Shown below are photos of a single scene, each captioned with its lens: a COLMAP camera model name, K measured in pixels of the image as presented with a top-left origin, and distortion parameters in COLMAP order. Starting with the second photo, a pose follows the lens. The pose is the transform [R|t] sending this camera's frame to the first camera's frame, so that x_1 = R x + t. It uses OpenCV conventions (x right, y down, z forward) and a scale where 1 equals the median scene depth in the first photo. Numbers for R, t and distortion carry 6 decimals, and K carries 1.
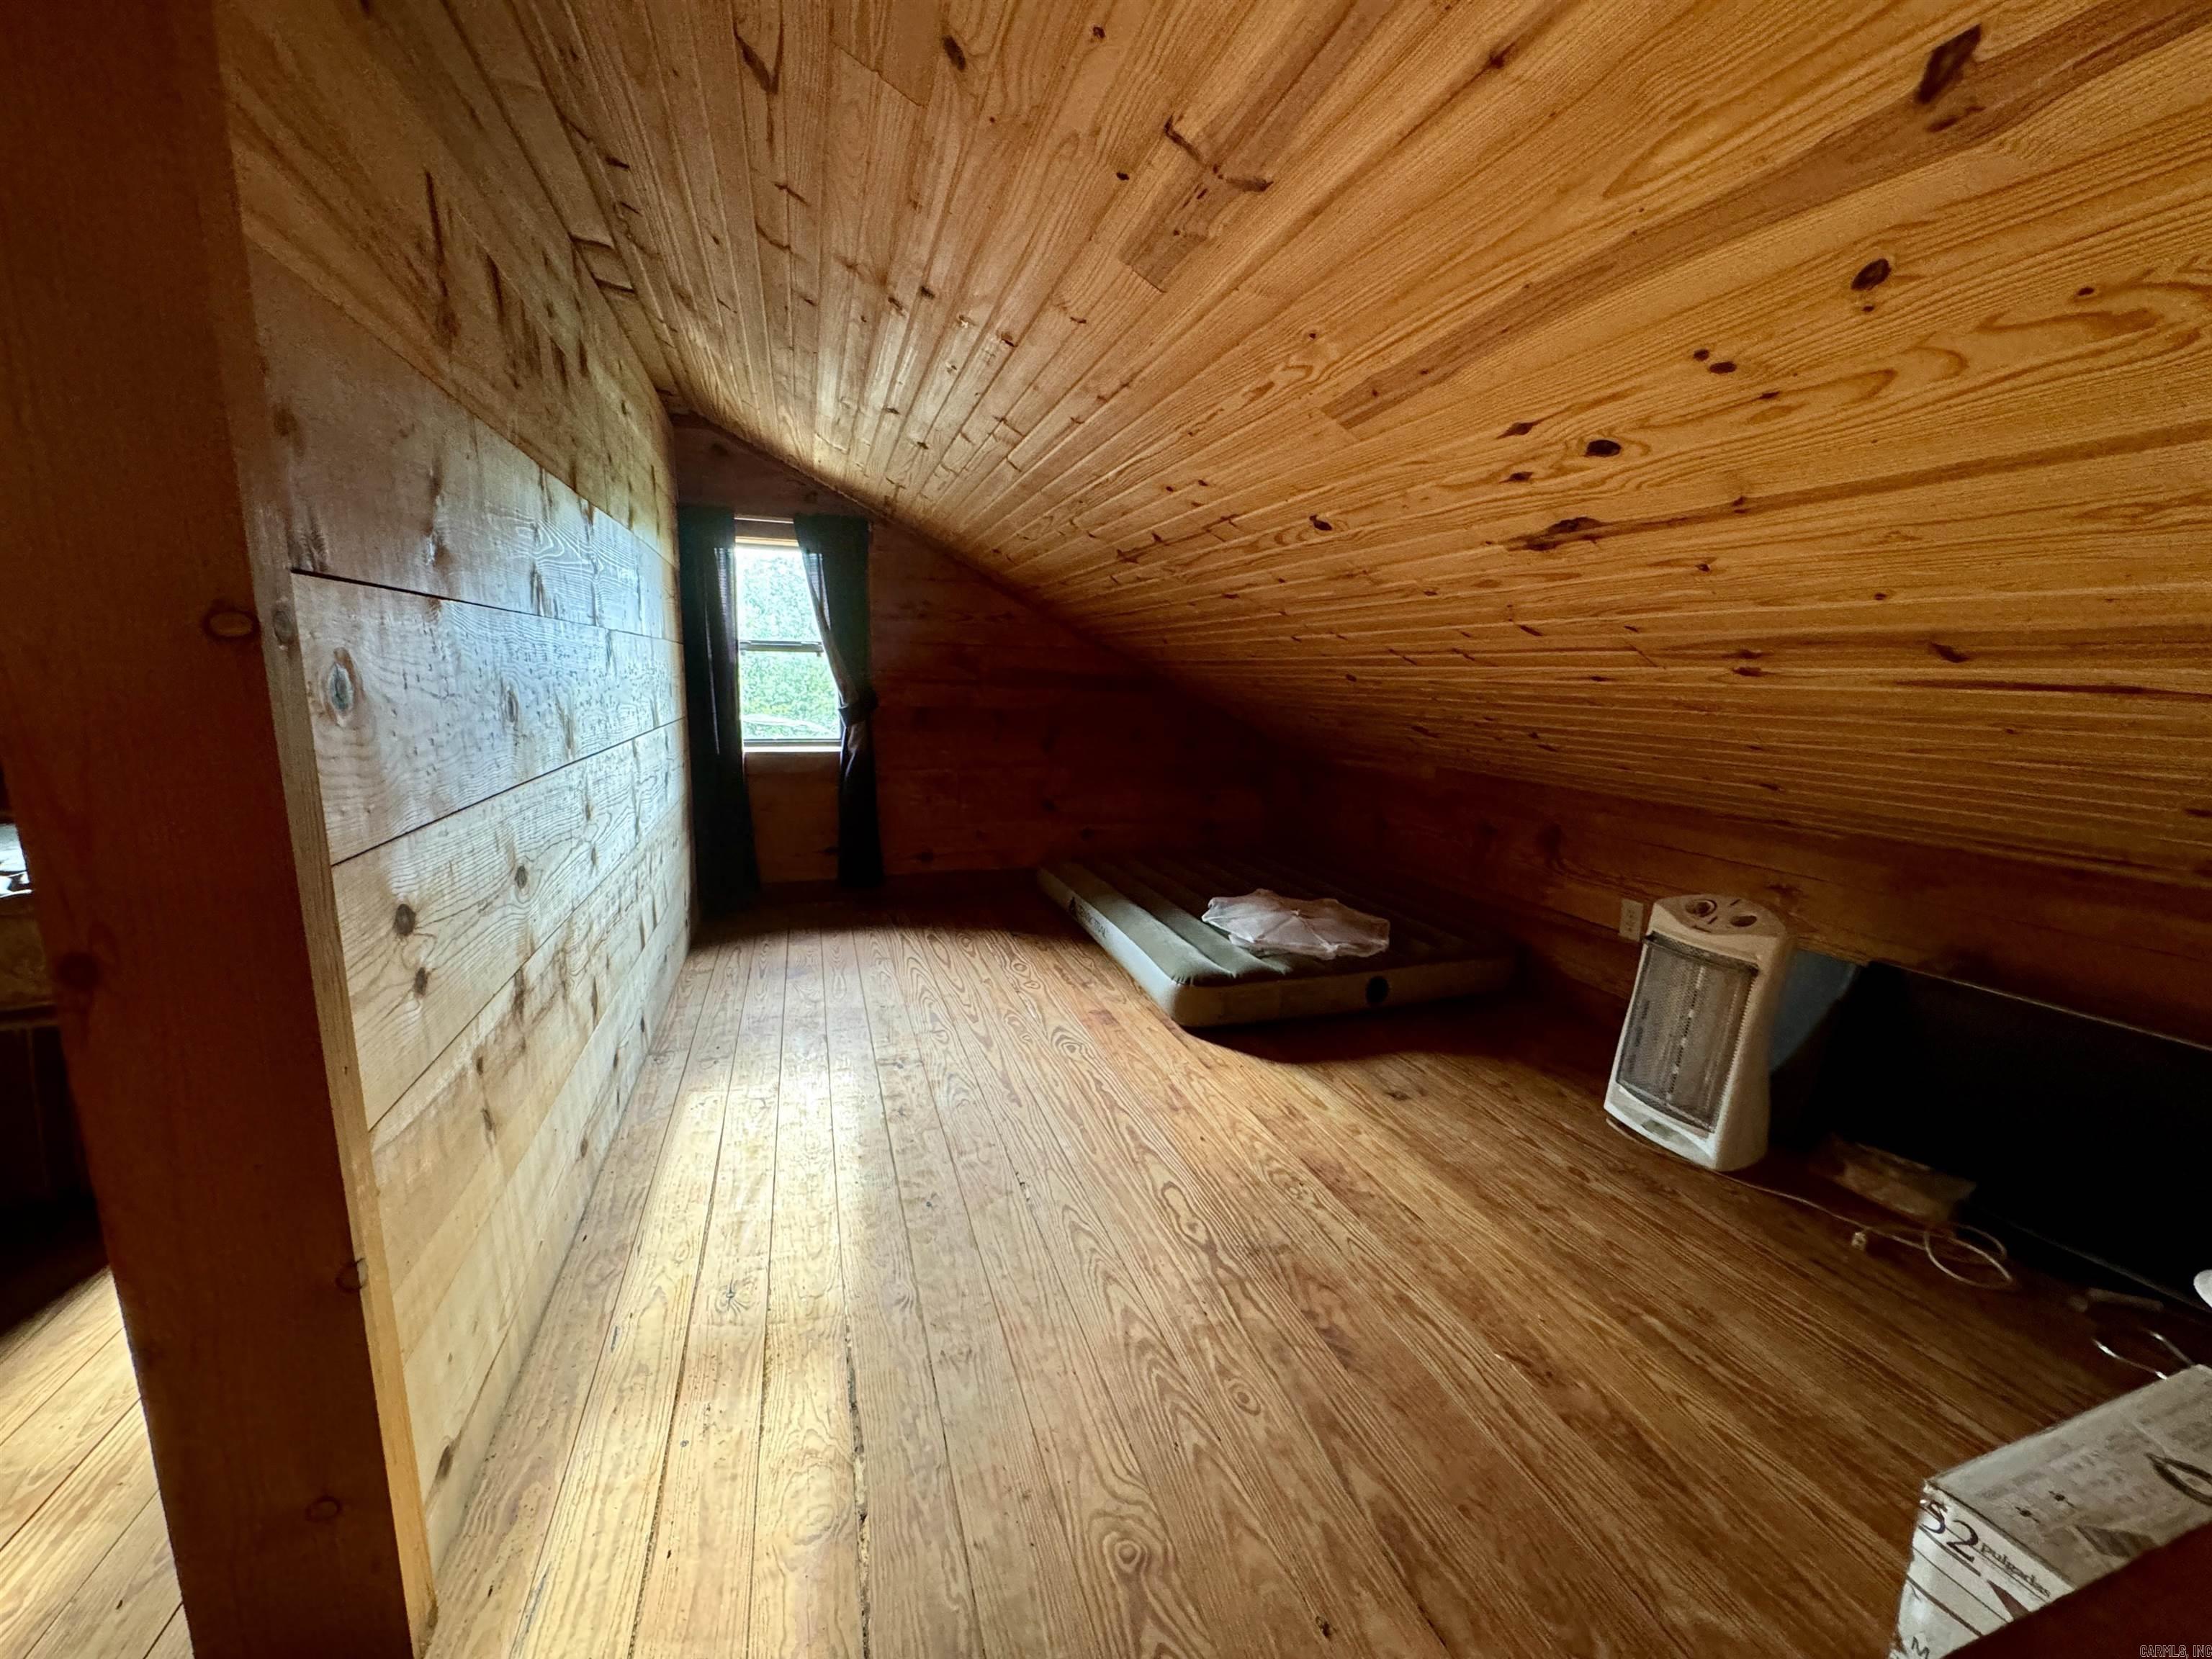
lens RADIAL K [[882.9, 0, 1100.5], [0, 882.9, 825.1], [0, 0, 1]] dist [-0.003348, 0.000633]
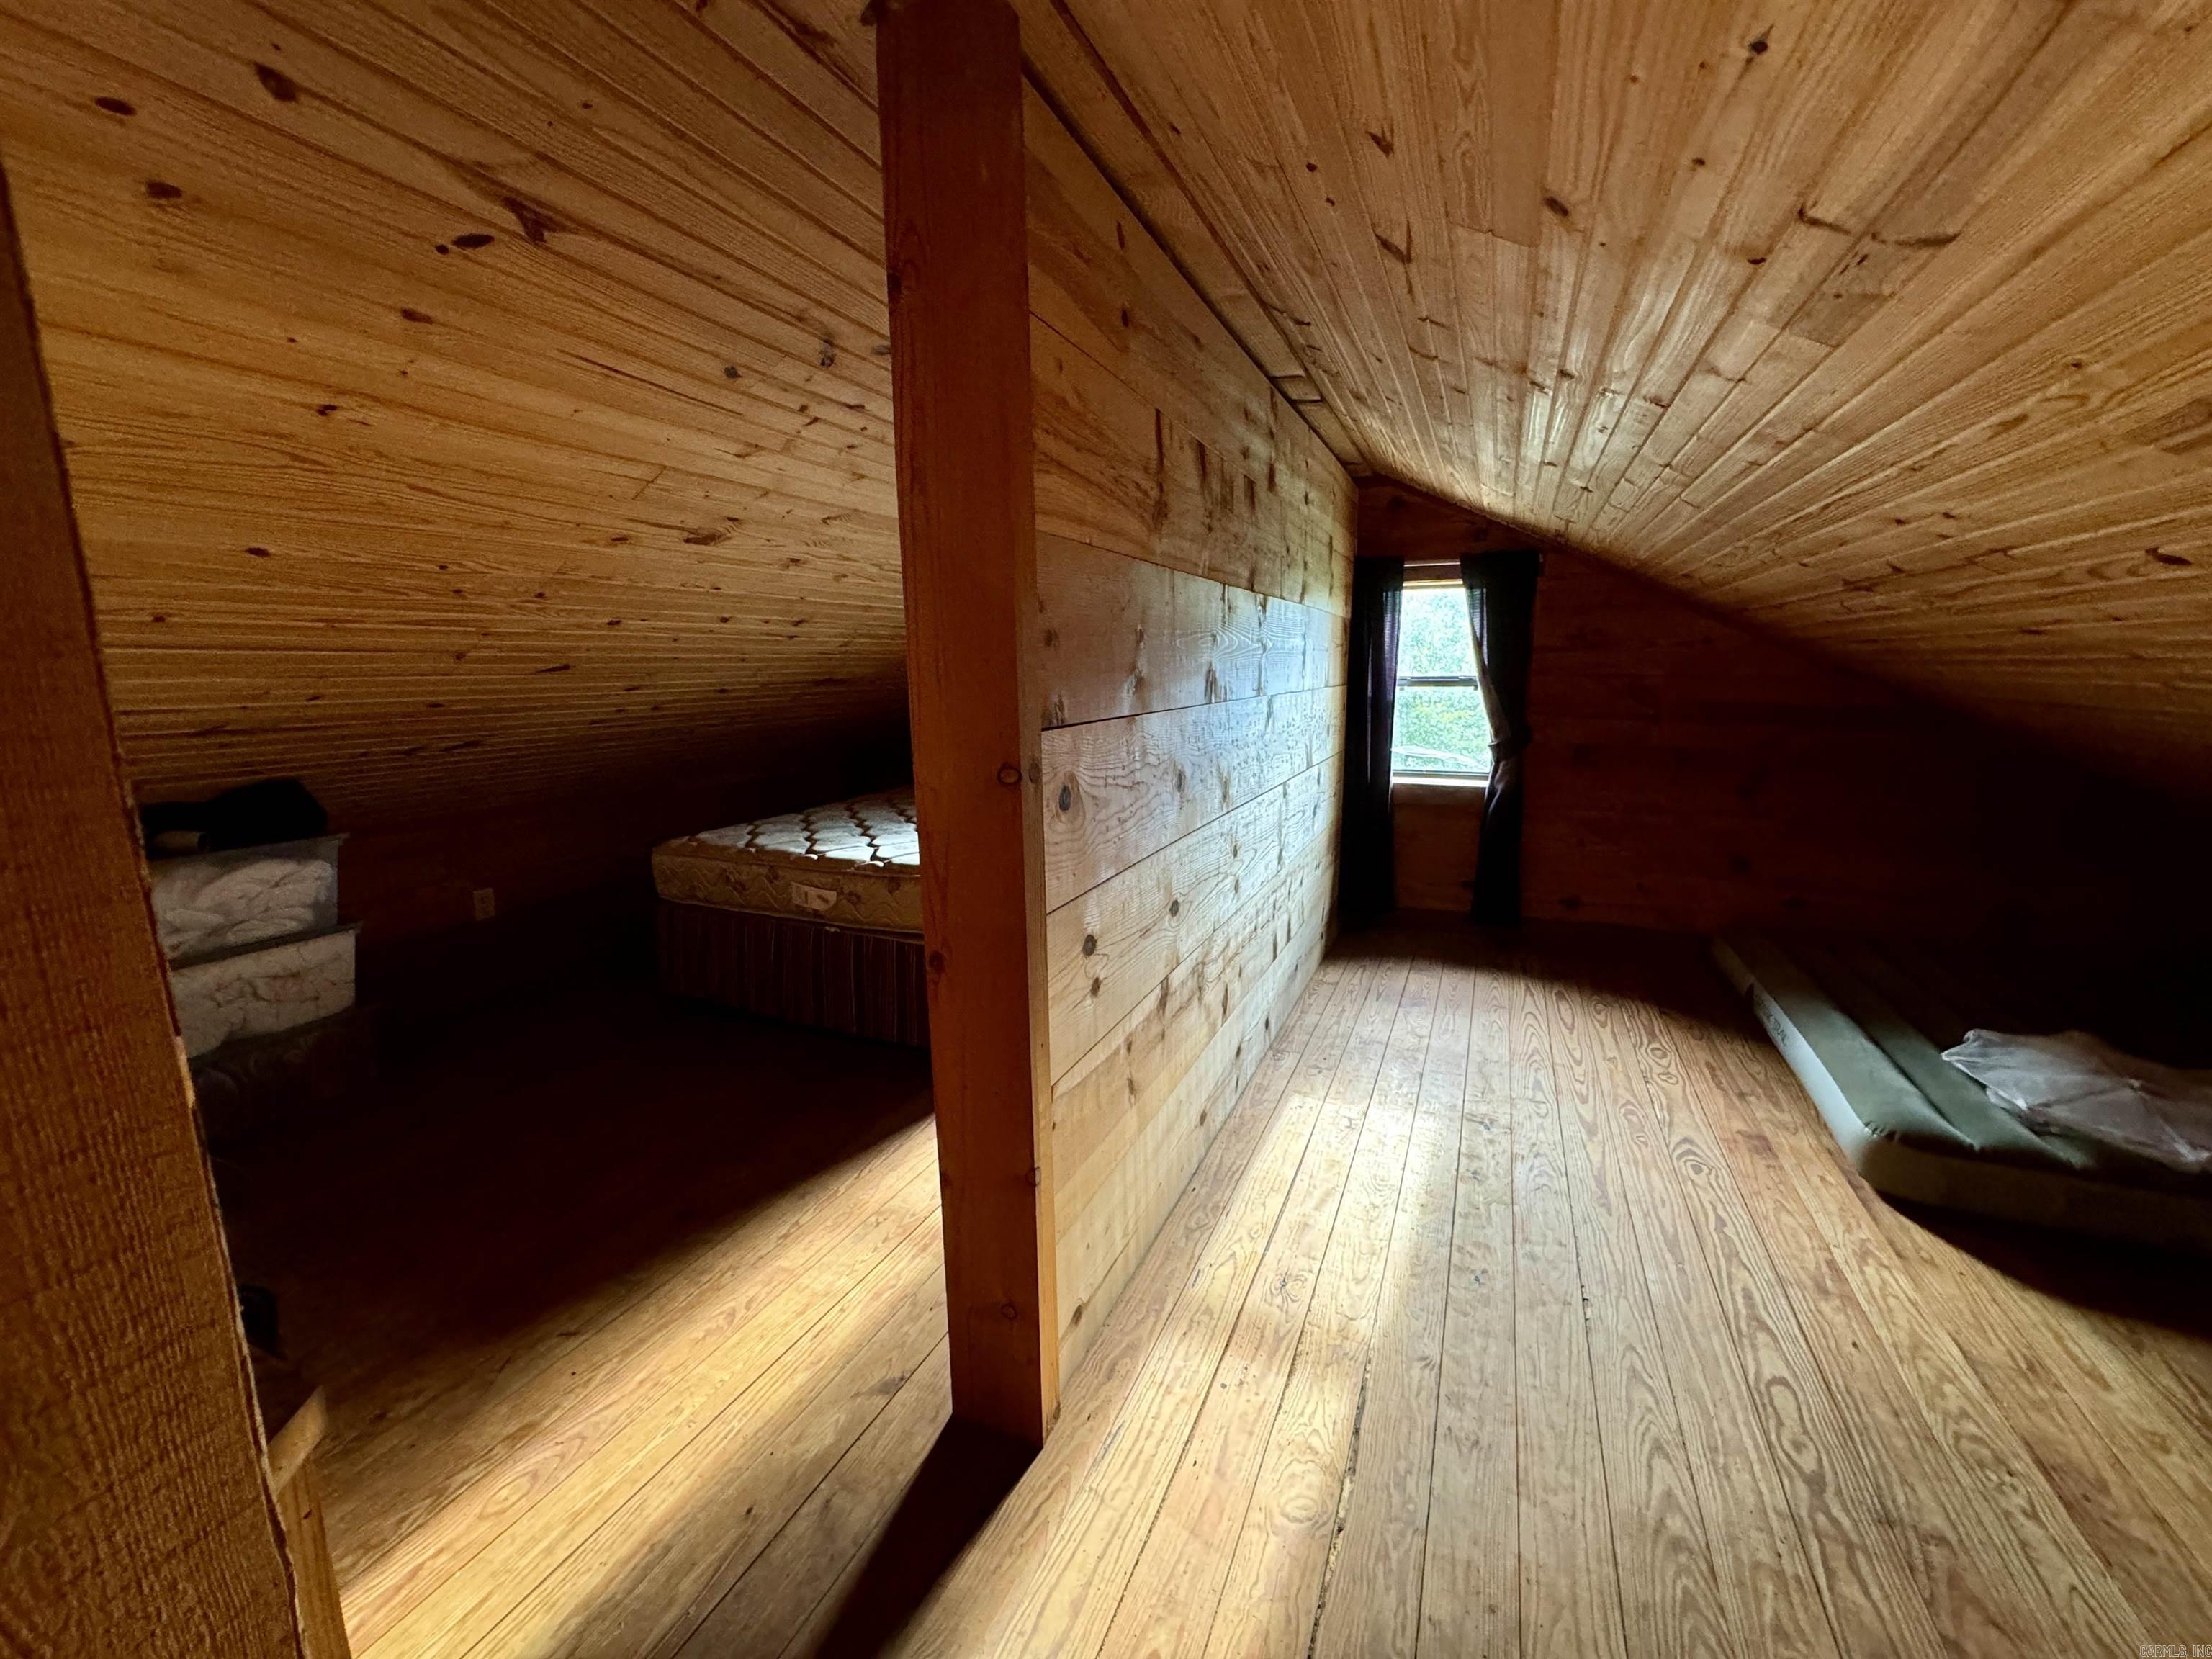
lens RADIAL K [[882.9, 0, 1107.2], [0, 882.9, 822.5], [0, 0, 1]] dist [-0.003348, 0.000633]
pose [[0.741862, 0.091791, -0.664240, 0.122677], [-0.090867, 0.995211, 0.036043, -0.095192], [0.664367, 0.033619, 0.746650, -0.057590]]
